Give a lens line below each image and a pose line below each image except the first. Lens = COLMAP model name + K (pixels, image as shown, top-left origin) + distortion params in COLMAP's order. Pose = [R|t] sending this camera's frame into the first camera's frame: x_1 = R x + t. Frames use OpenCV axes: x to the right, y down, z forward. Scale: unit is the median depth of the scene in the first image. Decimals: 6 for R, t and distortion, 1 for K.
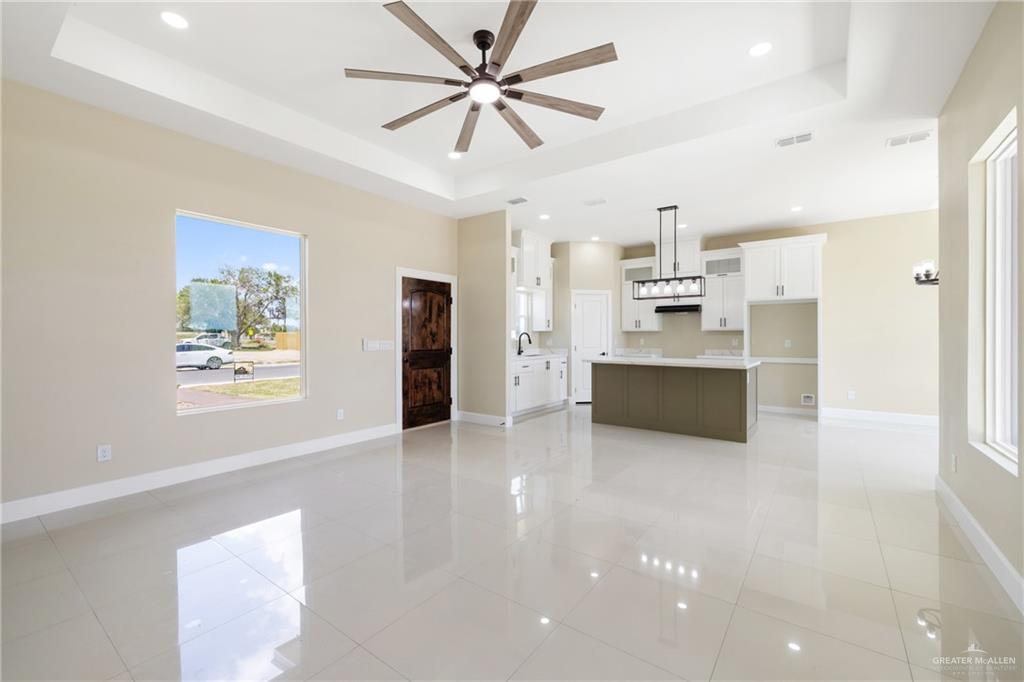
lens RADIAL K [[433.4, 0, 505.6], [0, 433.4, 336.4], [0, 0, 1]] dist [0.000655, 0.000776]
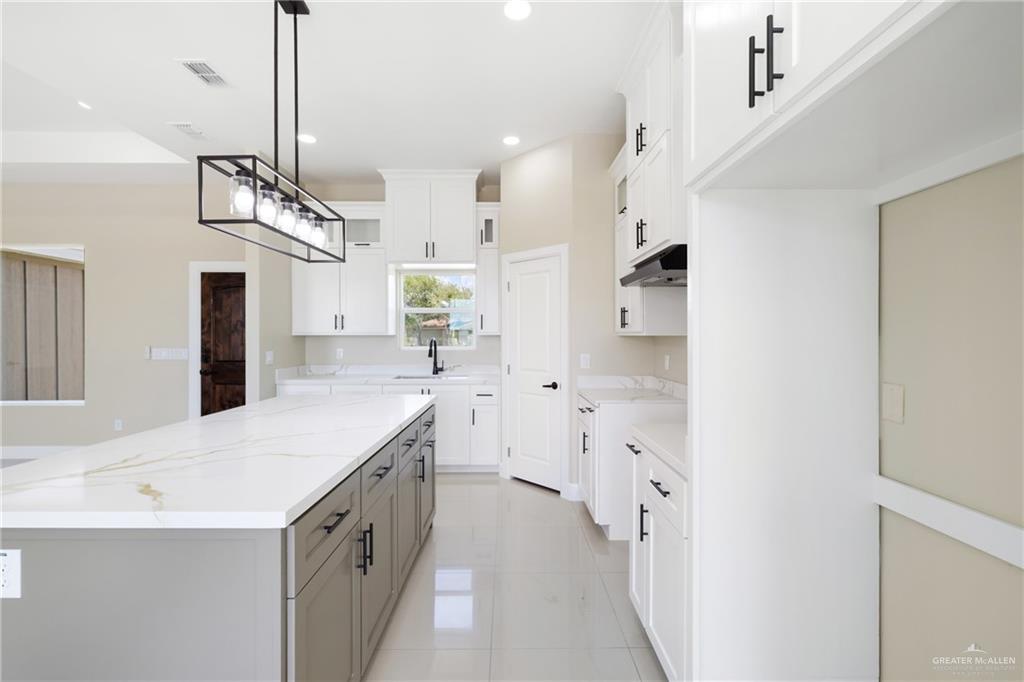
lens RADIAL K [[433.4, 0, 505.2], [0, 433.4, 333.4], [0, 0, 1]] dist [0.000655, 0.000776]
pose [[0.604666, -0.002779, -0.796475, 0.689087], [-0.002422, 0.999983, -0.005327, -0.014773], [0.796476, 0.005150, 0.604649, 0.844235]]
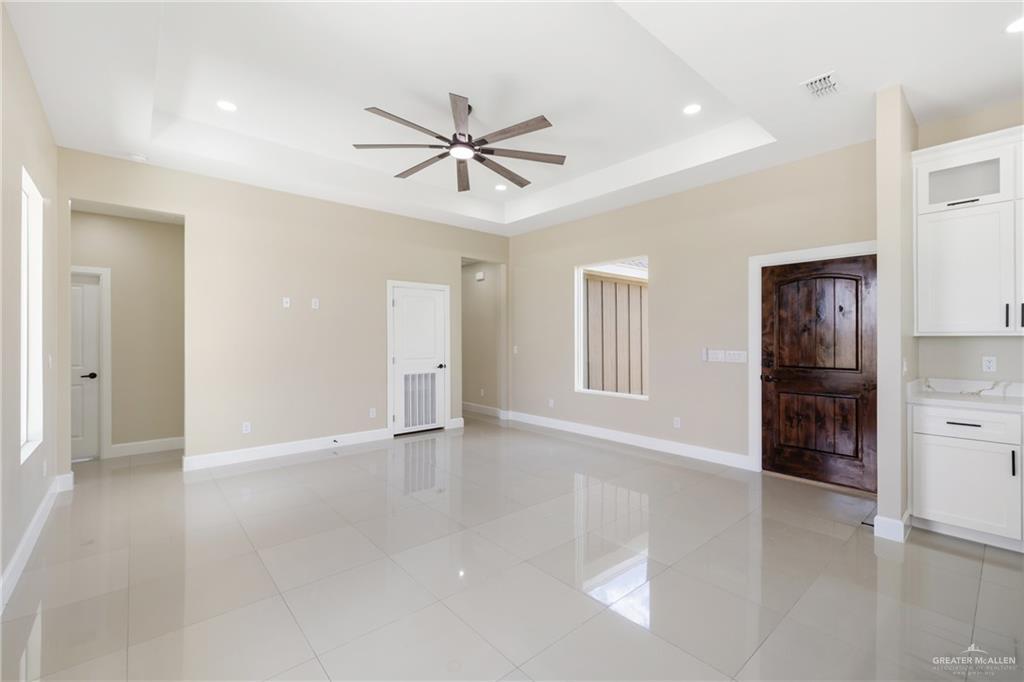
lens RADIAL K [[433.4, 0, 518.3], [0, 433.4, 337.2], [0, 0, 1]] dist [0.000655, 0.000776]
pose [[-0.203864, -0.004045, -0.978991, 0.519486], [-0.005207, 0.999982, -0.003047, -0.009433], [0.978985, 0.004476, -0.203881, 0.647423]]
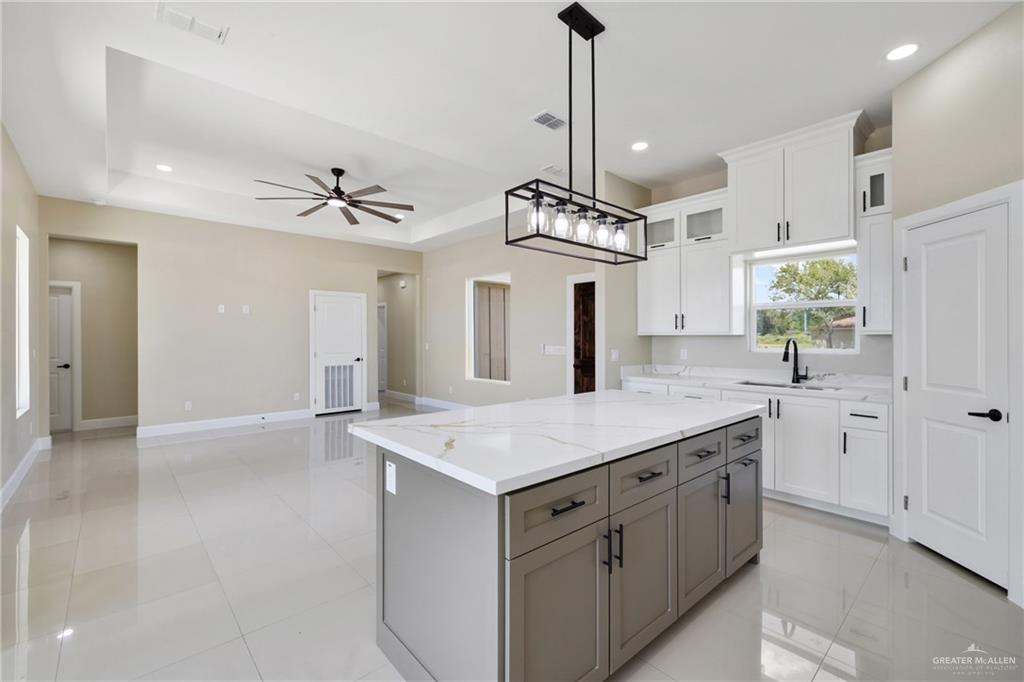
lens RADIAL K [[433.4, 0, 513.6], [0, 433.4, 336.0], [0, 0, 1]] dist [0.000655, 0.000776]
pose [[-0.184424, -0.001788, -0.982845, 0.693800], [-0.004030, 0.999991, -0.001063, -0.011759], [0.982838, 0.003765, -0.184430, 0.920071]]
